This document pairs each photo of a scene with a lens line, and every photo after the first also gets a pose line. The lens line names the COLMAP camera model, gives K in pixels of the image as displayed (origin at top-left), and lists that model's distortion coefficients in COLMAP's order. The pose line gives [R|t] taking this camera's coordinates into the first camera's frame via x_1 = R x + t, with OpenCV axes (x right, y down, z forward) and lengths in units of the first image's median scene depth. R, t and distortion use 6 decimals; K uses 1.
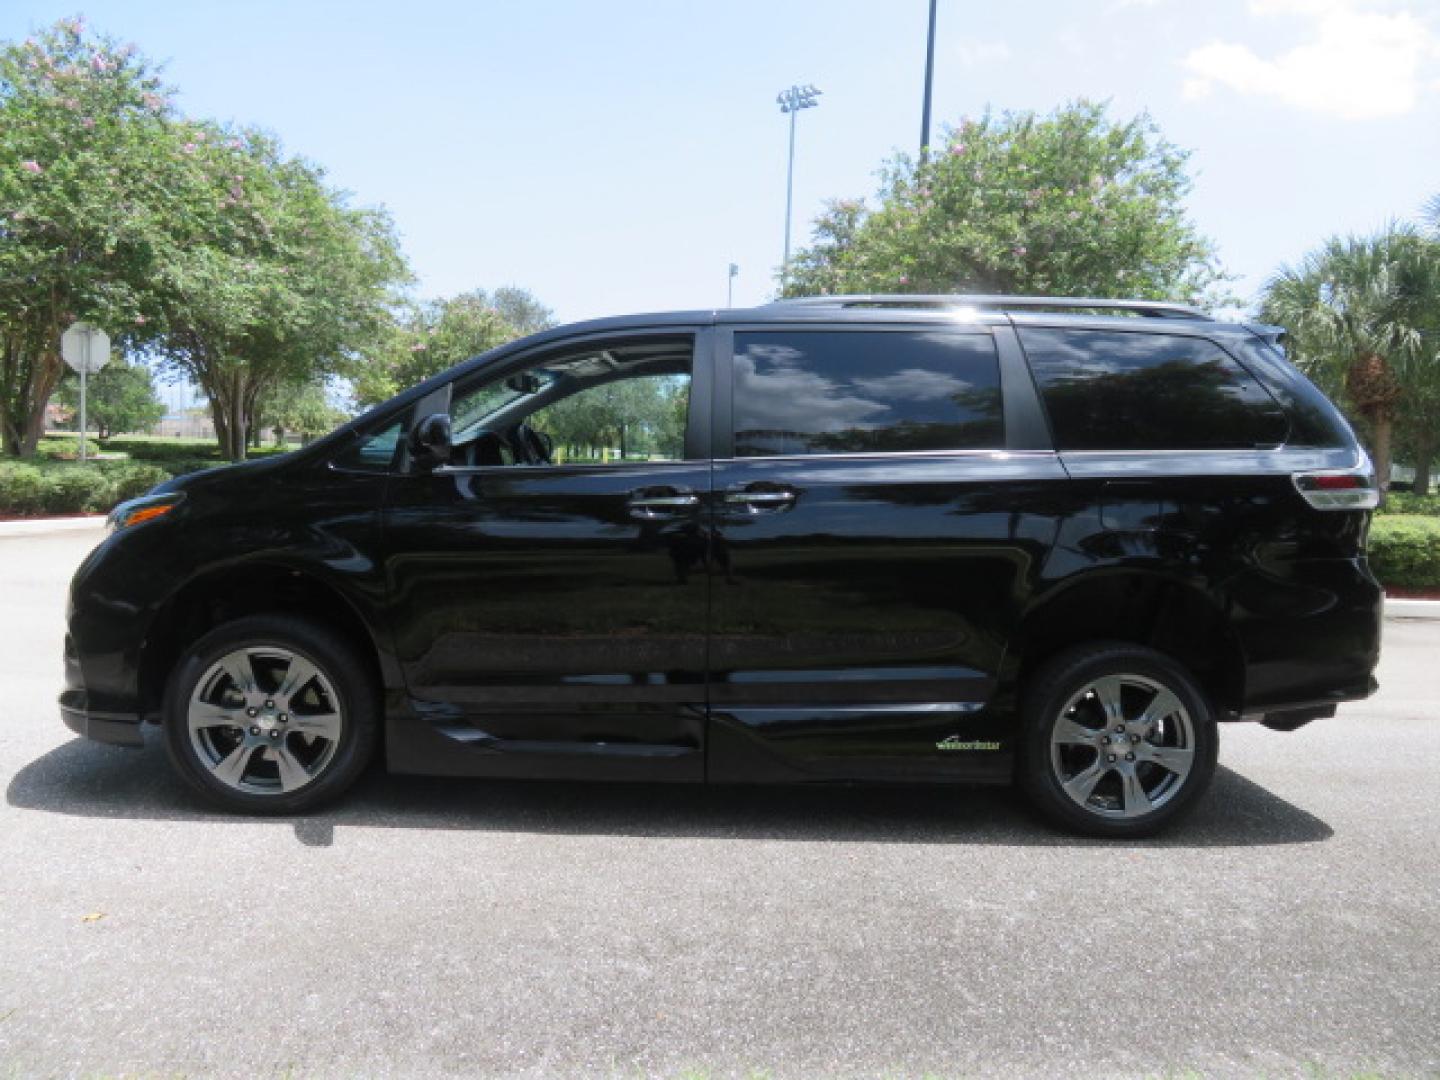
lens RADIAL K [[1024.5, 0, 717.9], [0, 1024.5, 529.3], [0, 0, 1]] dist [-0.011043, 0.007003]
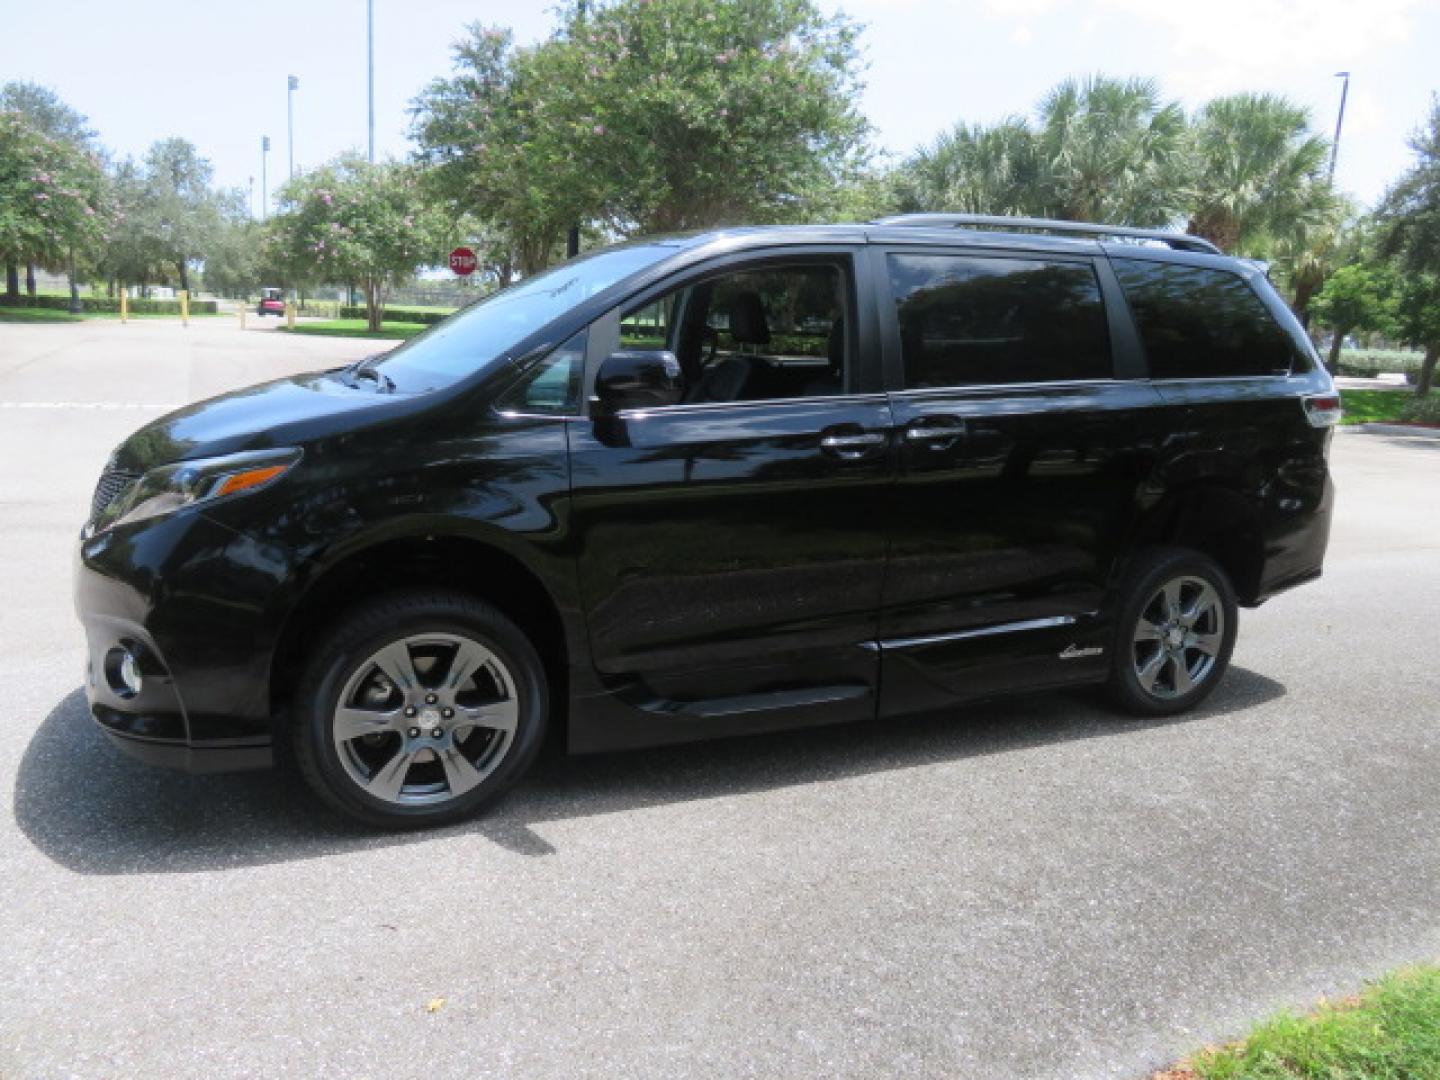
lens RADIAL K [[1024.5, 0, 721.3], [0, 1024.5, 532.0], [0, 0, 1]] dist [-0.011043, 0.007003]
pose [[0.919428, -0.065865, 0.387704, -0.517184], [0.006871, 0.988415, 0.151621, -0.083905], [-0.393199, -0.136741, 0.909229, 0.167565]]
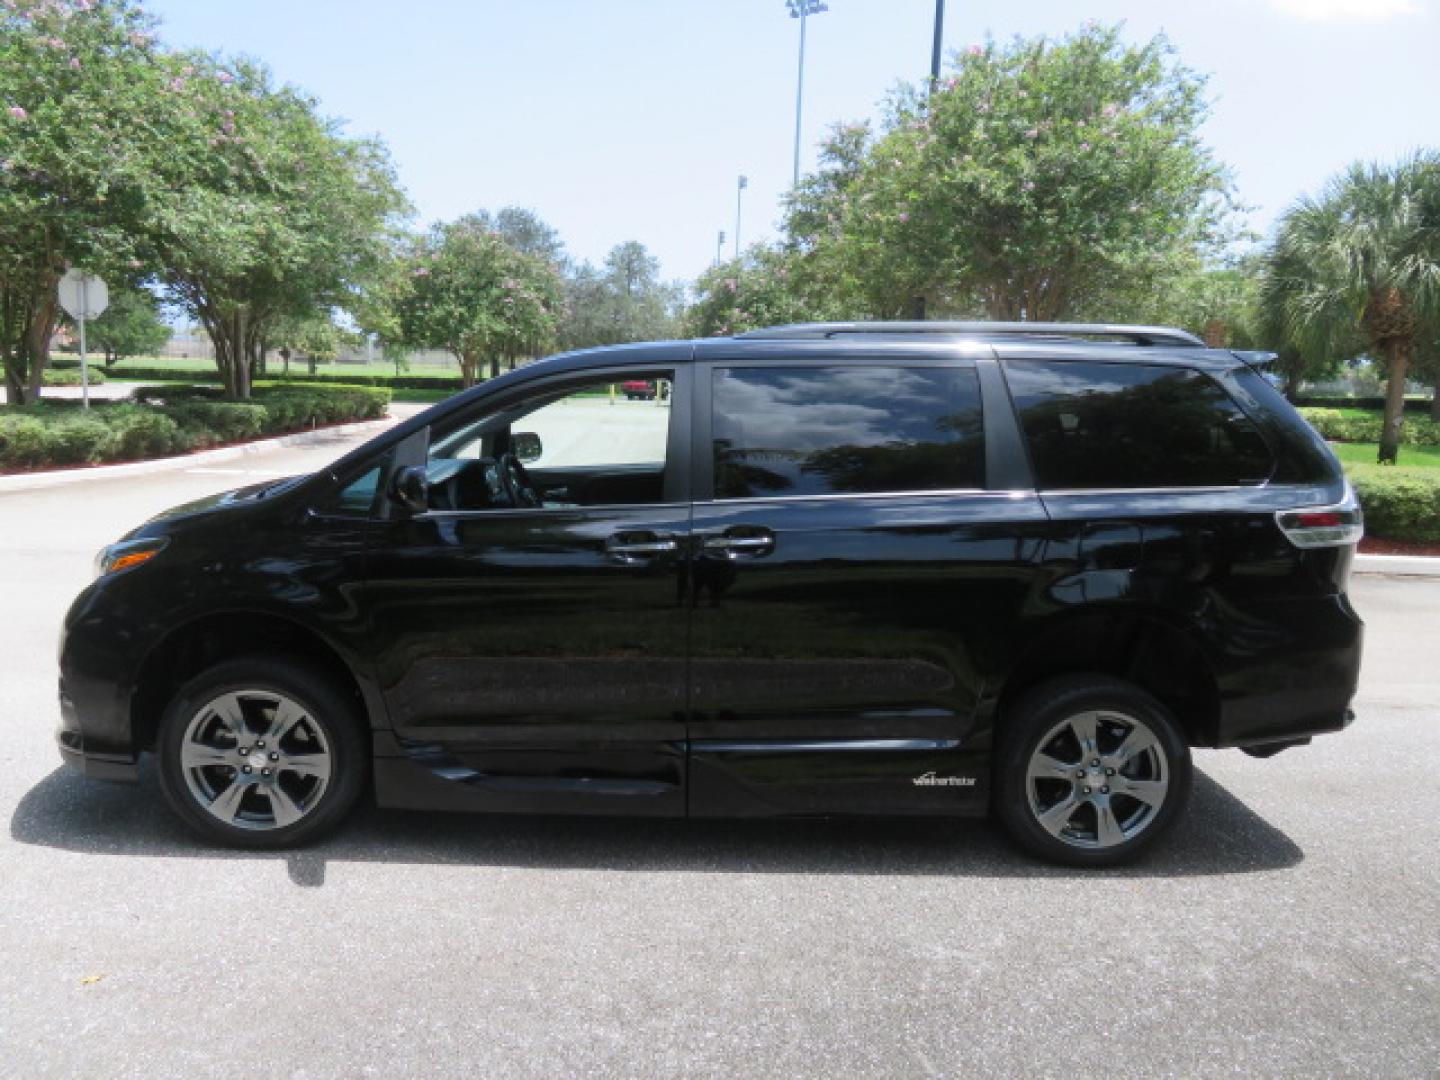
lens RADIAL K [[1024.5, 0, 716.6], [0, 1024.5, 526.9], [0, 0, 1]] dist [-0.011043, 0.007003]
pose [[0.999922, -0.004333, -0.011702, 0.030335], [0.005246, 0.996847, 0.079171, -0.120134], [0.011322, -0.079226, 0.996792, 0.002276]]
